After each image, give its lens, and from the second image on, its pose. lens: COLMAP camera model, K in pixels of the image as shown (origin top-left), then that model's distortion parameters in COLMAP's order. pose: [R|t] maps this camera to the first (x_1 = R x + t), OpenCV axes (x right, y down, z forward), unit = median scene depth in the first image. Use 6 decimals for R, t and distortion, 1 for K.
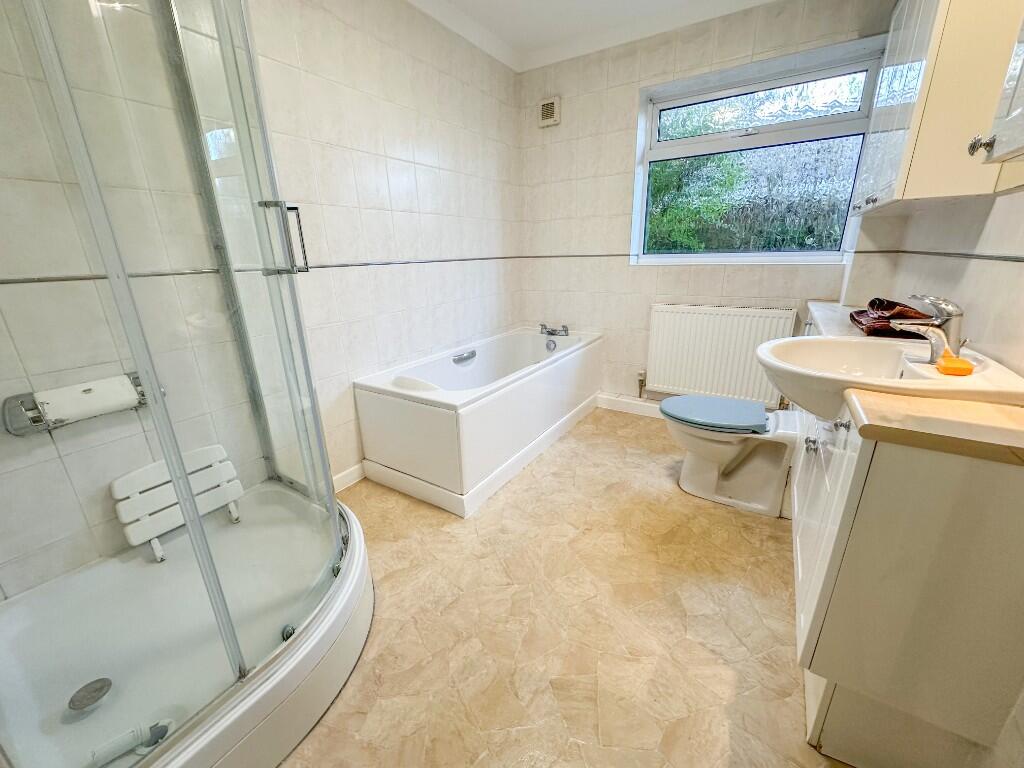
lens RADIAL K [[408.6, 0, 512.0], [0, 408.6, 384.0], [0, 0, 1]] dist [-0.001439, -0.000276]
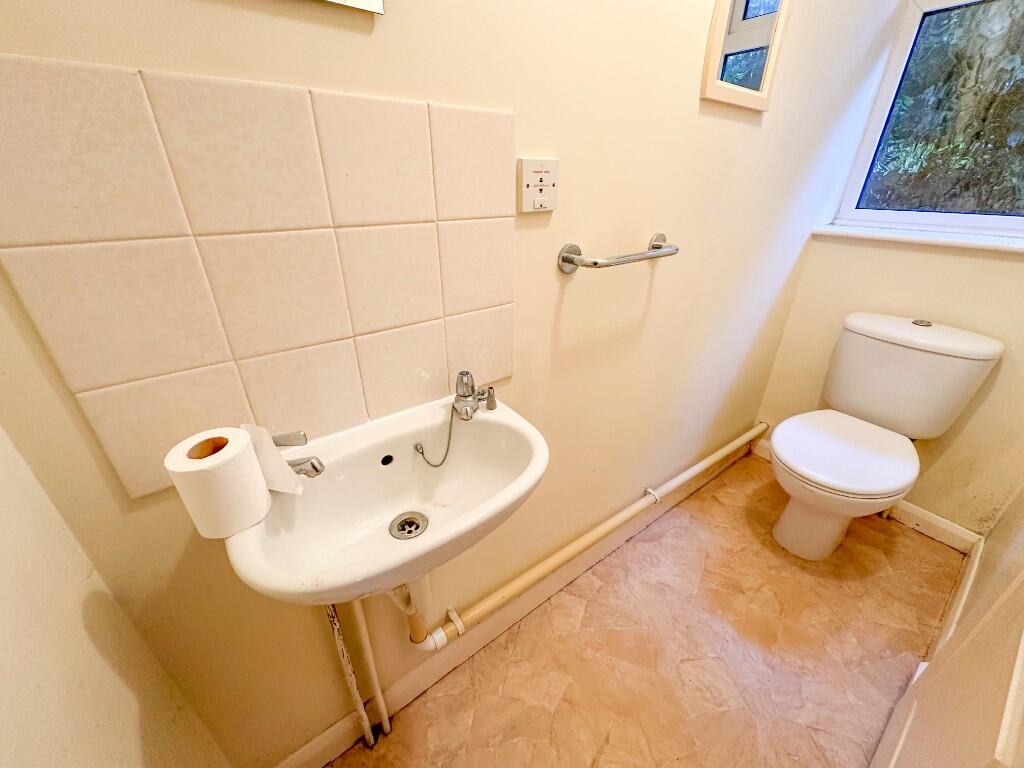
lens RADIAL K [[408.6, 0, 512.0], [0, 408.6, 384.0], [0, 0, 1]] dist [-0.001439, -0.000276]
pose [[-0.931812, -0.146058, 0.332256, 0.290285], [0.128874, 0.722645, 0.679099, -0.407574], [-0.339291, 0.675612, -0.654546, 1.117334]]
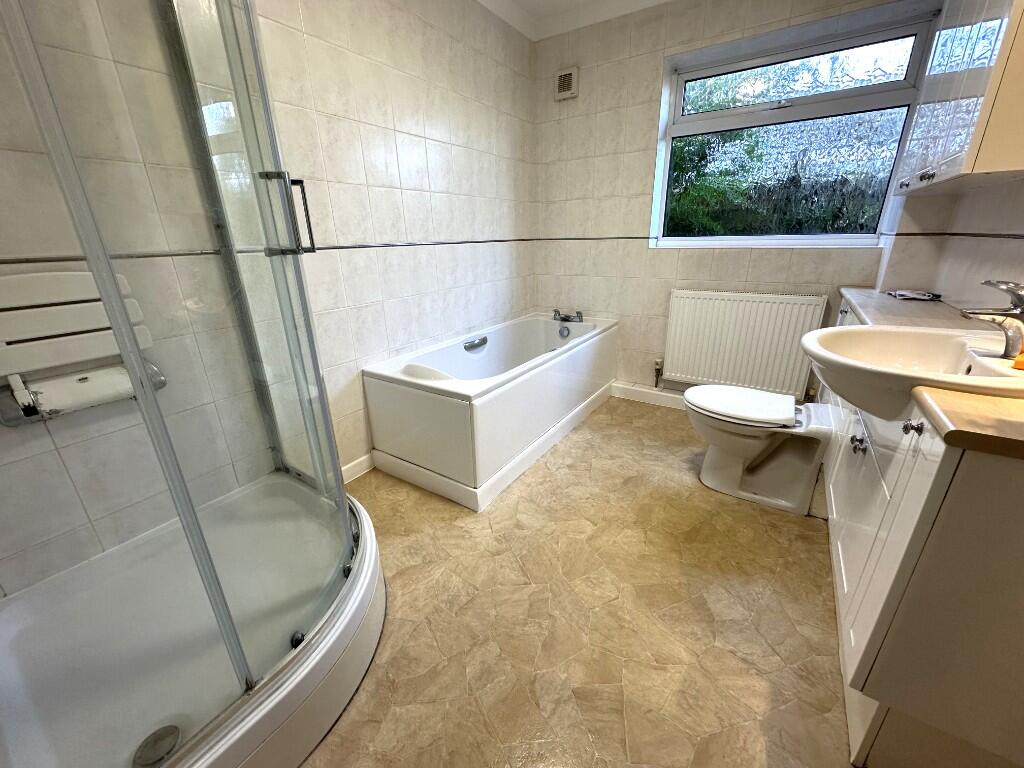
lens RADIAL K [[408.6, 0, 512.0], [0, 408.6, 384.0], [0, 0, 1]] dist [-0.001439, -0.000276]
pose [[0.999881, 0.007772, -0.013343, -0.028471], [-0.007289, 0.999330, 0.035853, -0.010643], [0.013613, -0.035752, 0.999268, 0.054047]]
